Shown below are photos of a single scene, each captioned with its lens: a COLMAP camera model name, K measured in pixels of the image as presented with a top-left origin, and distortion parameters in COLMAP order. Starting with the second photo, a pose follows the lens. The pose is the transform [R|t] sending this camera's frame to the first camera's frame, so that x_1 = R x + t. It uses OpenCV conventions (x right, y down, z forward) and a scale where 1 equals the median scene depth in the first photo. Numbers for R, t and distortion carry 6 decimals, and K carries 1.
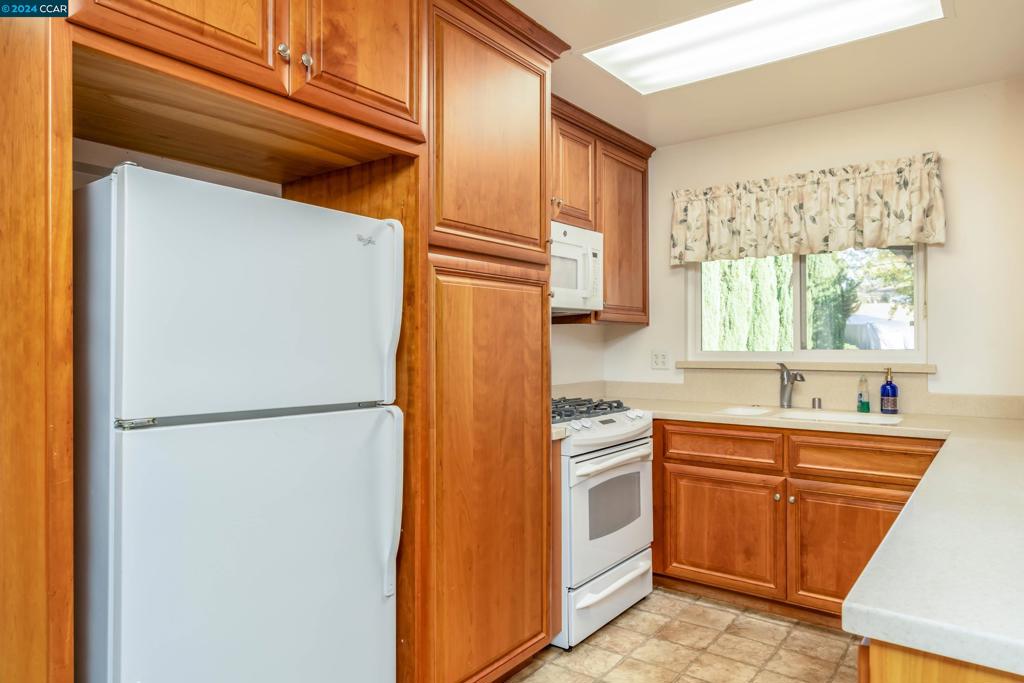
lens RADIAL K [[651.8, 0, 509.8], [0, 651.8, 341.6], [0, 0, 1]] dist [-0.005745, -0.002317]
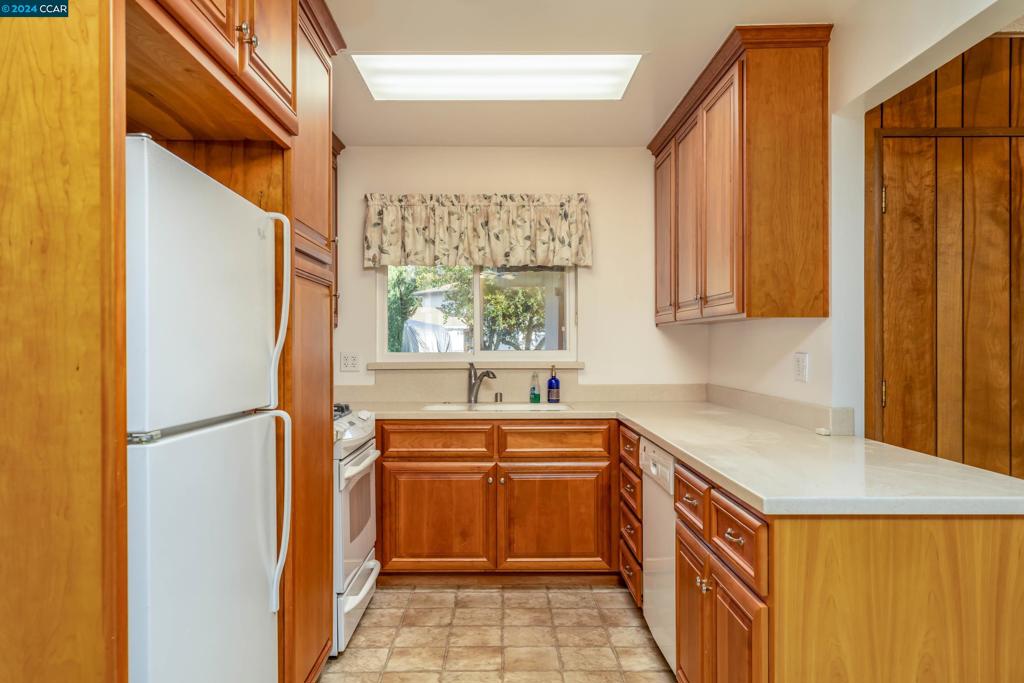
lens RADIAL K [[733.1, 0, 511.3], [0, 733.1, 342.6], [0, 0, 1]] dist [-0.014604, -0.004295]
pose [[0.782374, 0.002305, 0.622804, -0.344603], [-0.001434, 0.999997, -0.001898, 0.000720], [-0.622807, 0.000592, 0.782375, -0.024039]]
